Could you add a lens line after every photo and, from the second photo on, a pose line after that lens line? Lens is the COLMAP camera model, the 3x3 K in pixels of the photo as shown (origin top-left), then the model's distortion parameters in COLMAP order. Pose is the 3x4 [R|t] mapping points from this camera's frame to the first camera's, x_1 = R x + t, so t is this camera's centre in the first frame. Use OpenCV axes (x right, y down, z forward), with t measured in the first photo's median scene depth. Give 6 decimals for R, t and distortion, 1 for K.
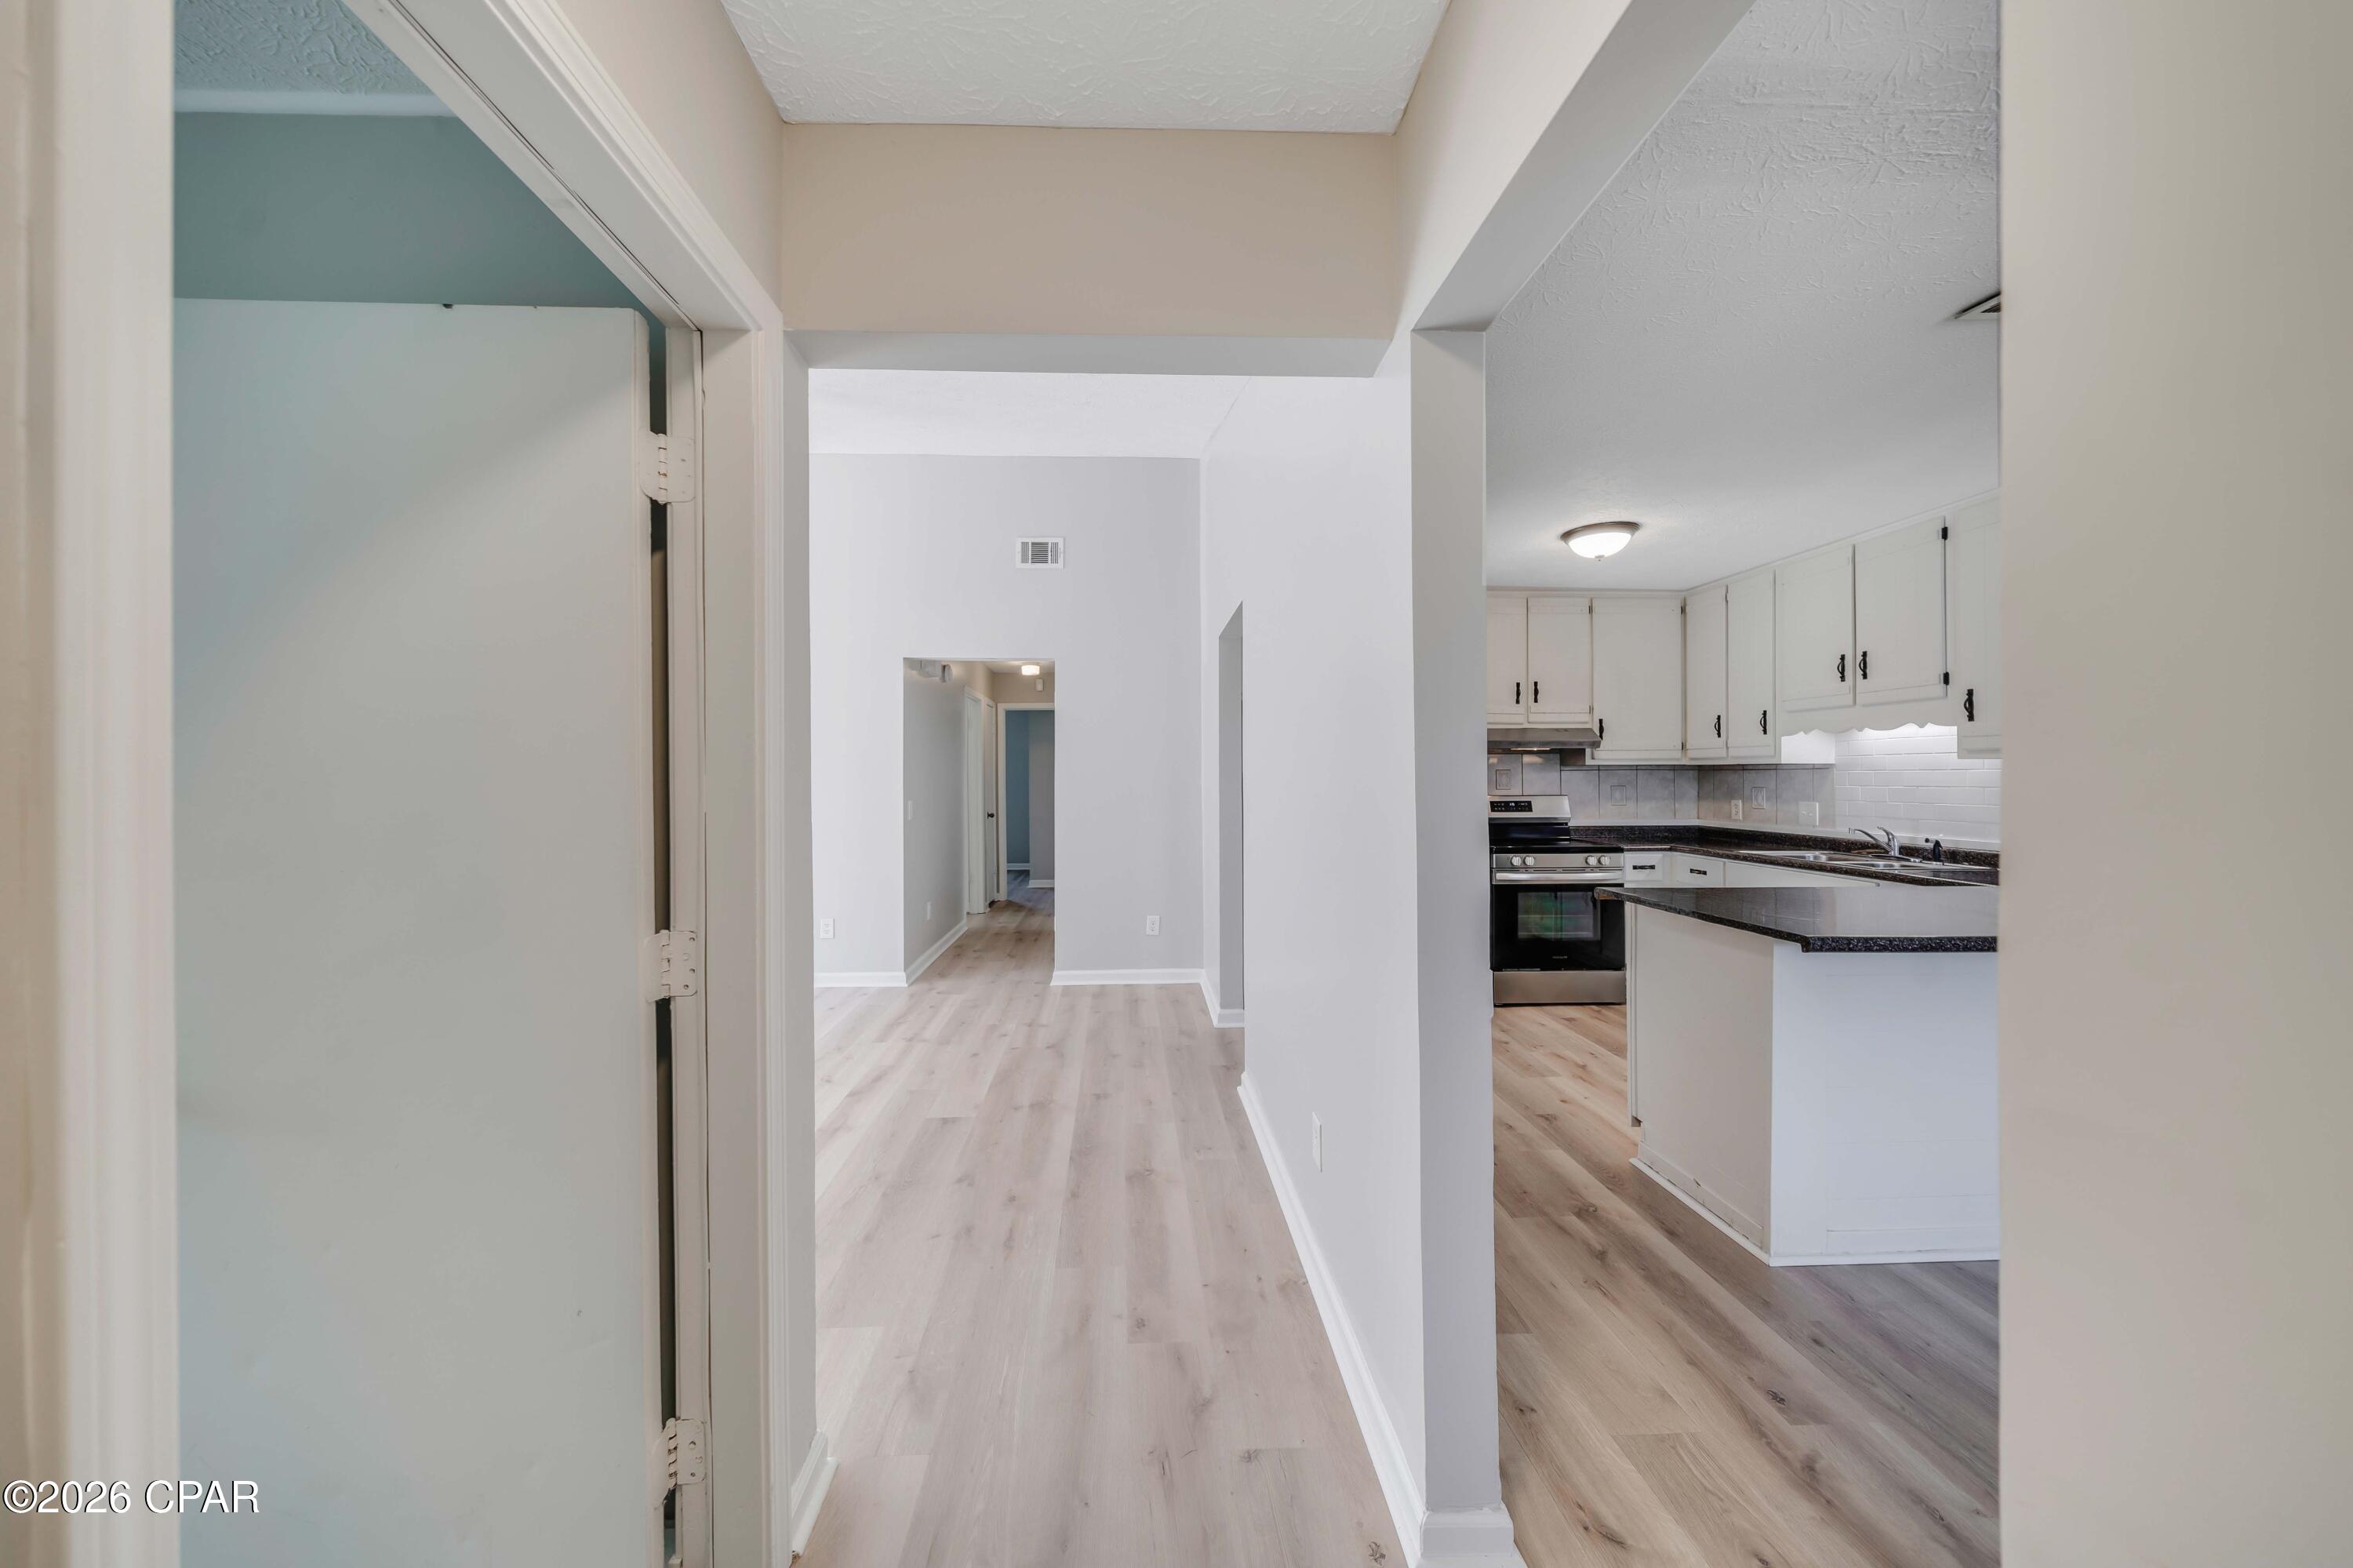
lens RADIAL K [[820.3, 0, 1163.0], [0, 820.3, 772.3], [0, 0, 1]] dist [-0.004805, 0.000088]
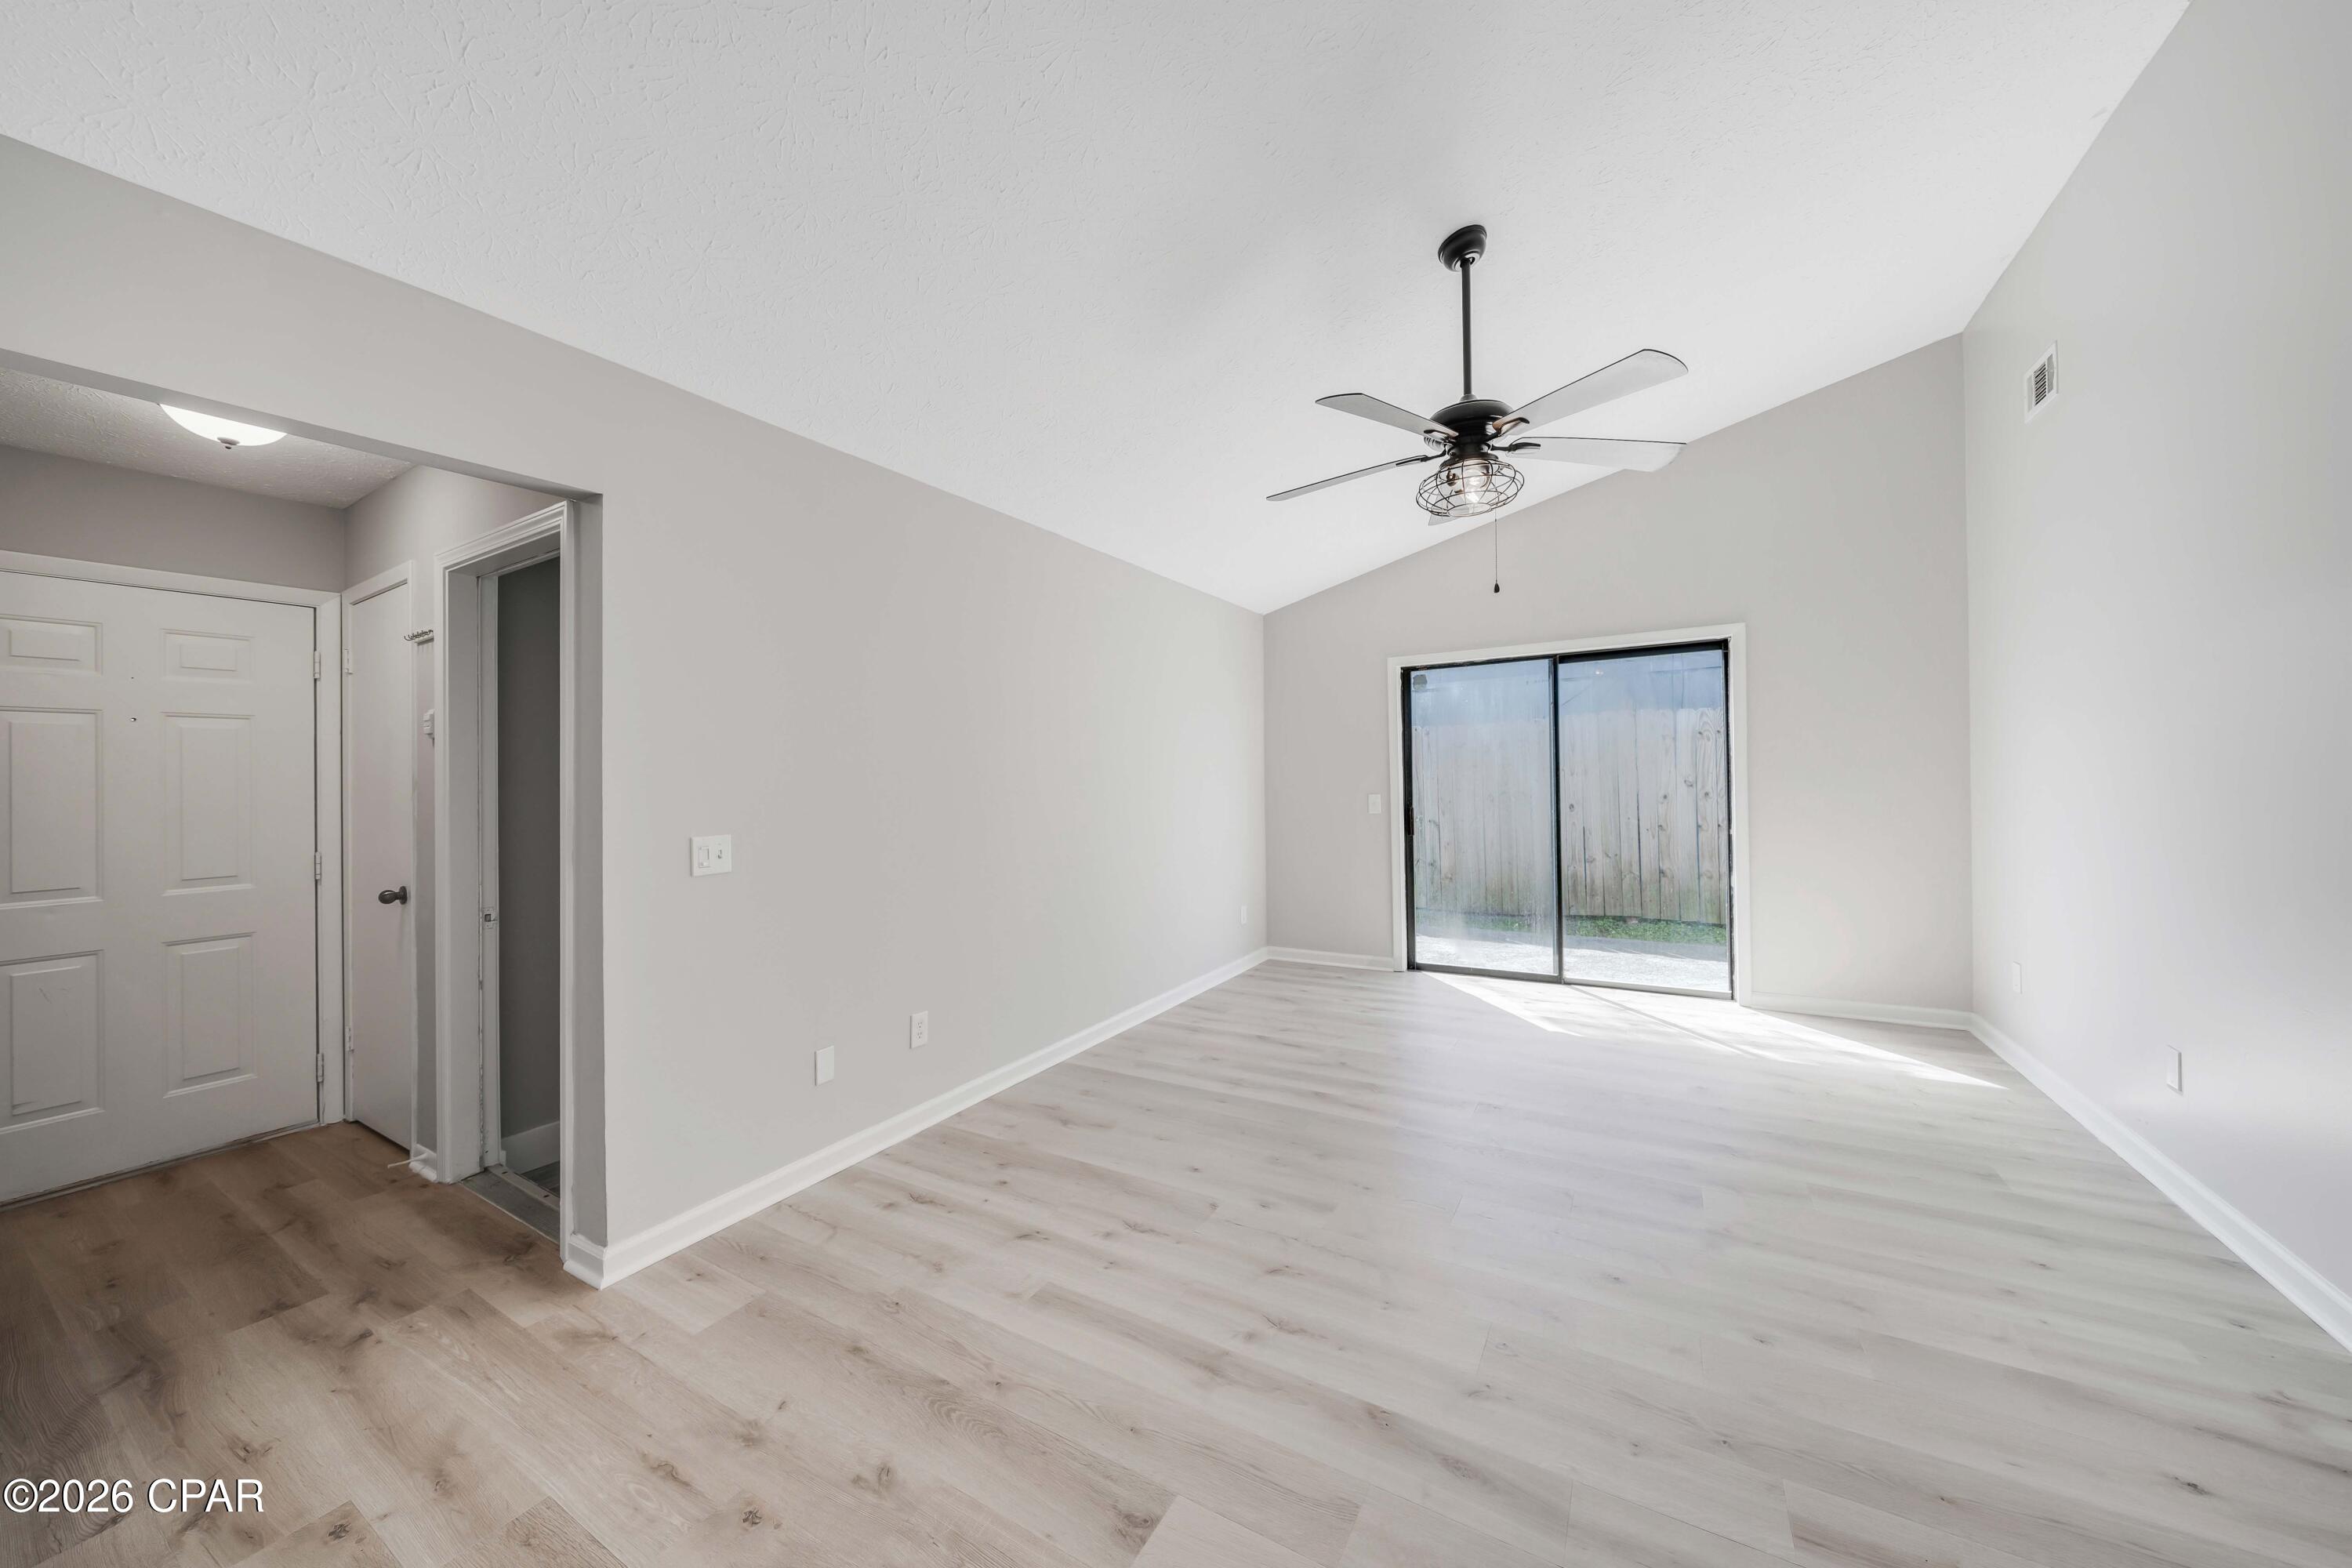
lens RADIAL K [[823.0, 0, 1163.5], [0, 823.0, 786.0], [0, 0, 1]] dist [-0.004374, -0.000145]
pose [[-0.556323, 0.019448, -0.830738, 0.063838], [0.027258, 0.999615, 0.005148, 0.009508], [0.830519, -0.019780, -0.556639, 0.830979]]
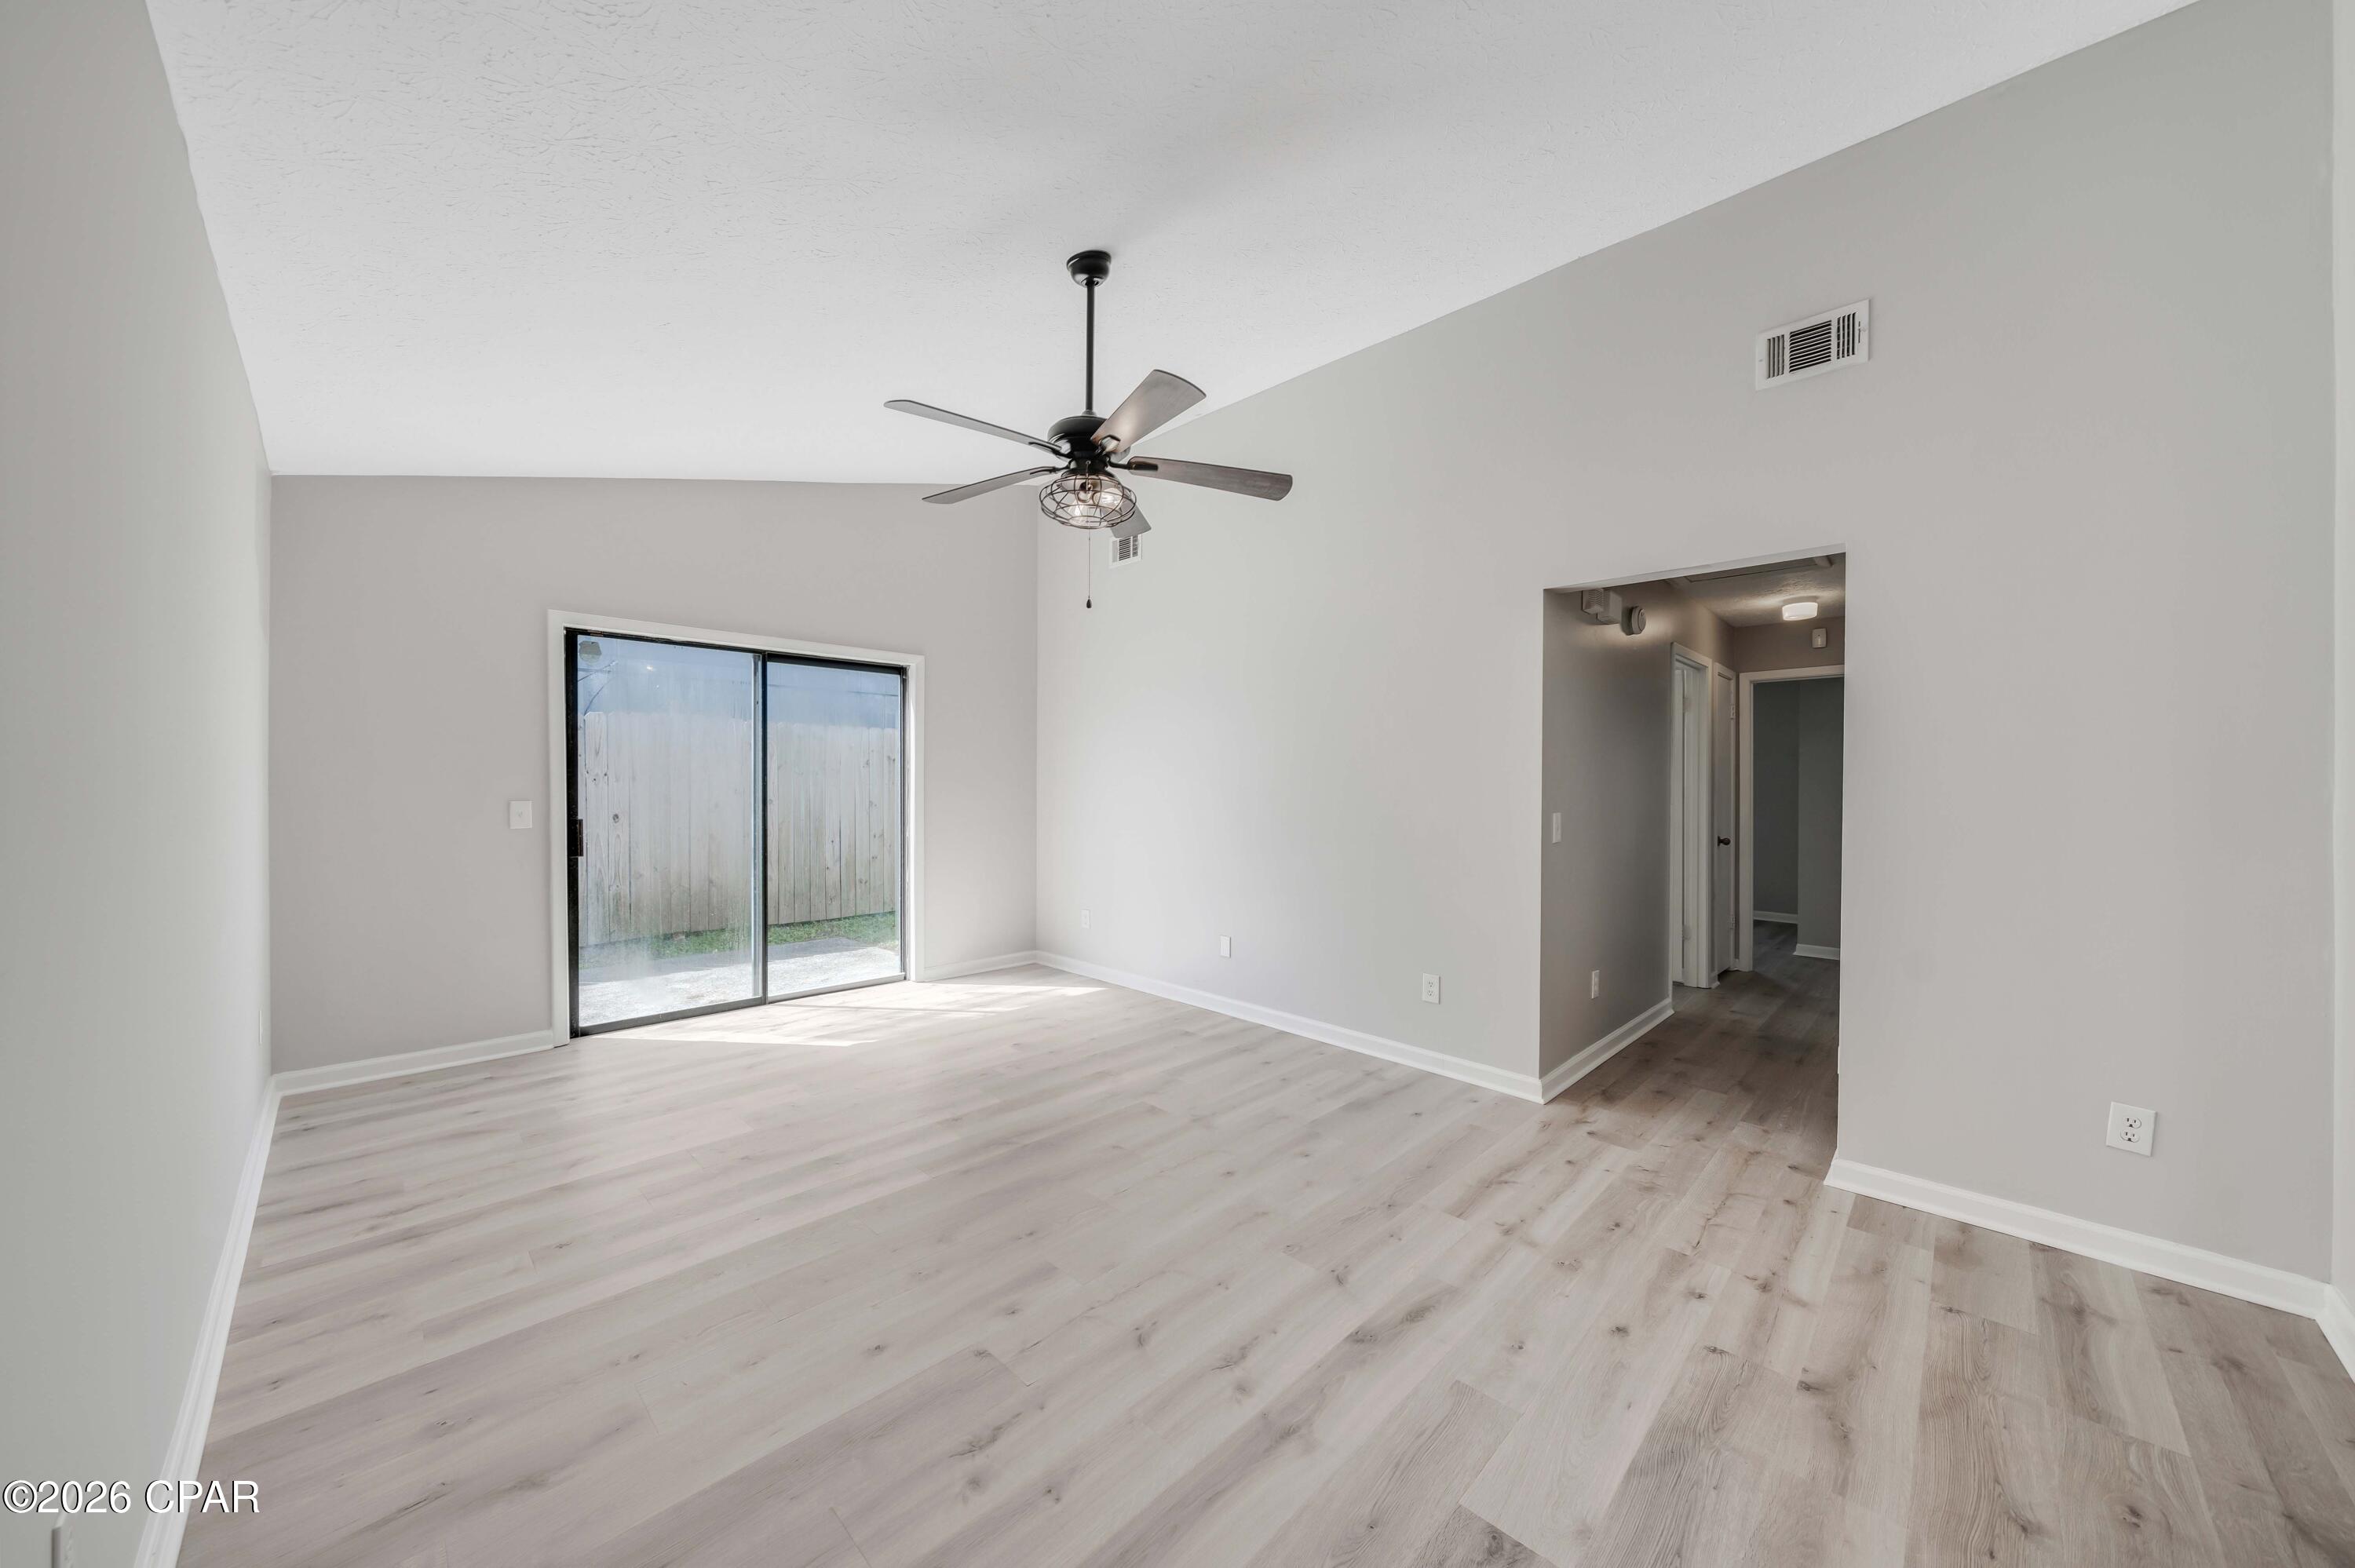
lens RADIAL K [[824.0, 0, 1165.0], [0, 824.0, 786.0], [0, 0, 1]] dist [-0.004374, -0.000145]
pose [[0.674852, 0.010837, -0.737873, -0.042304], [-0.007591, 0.999941, 0.007743, 0.010549], [0.737914, 0.000376, 0.674895, 0.372814]]
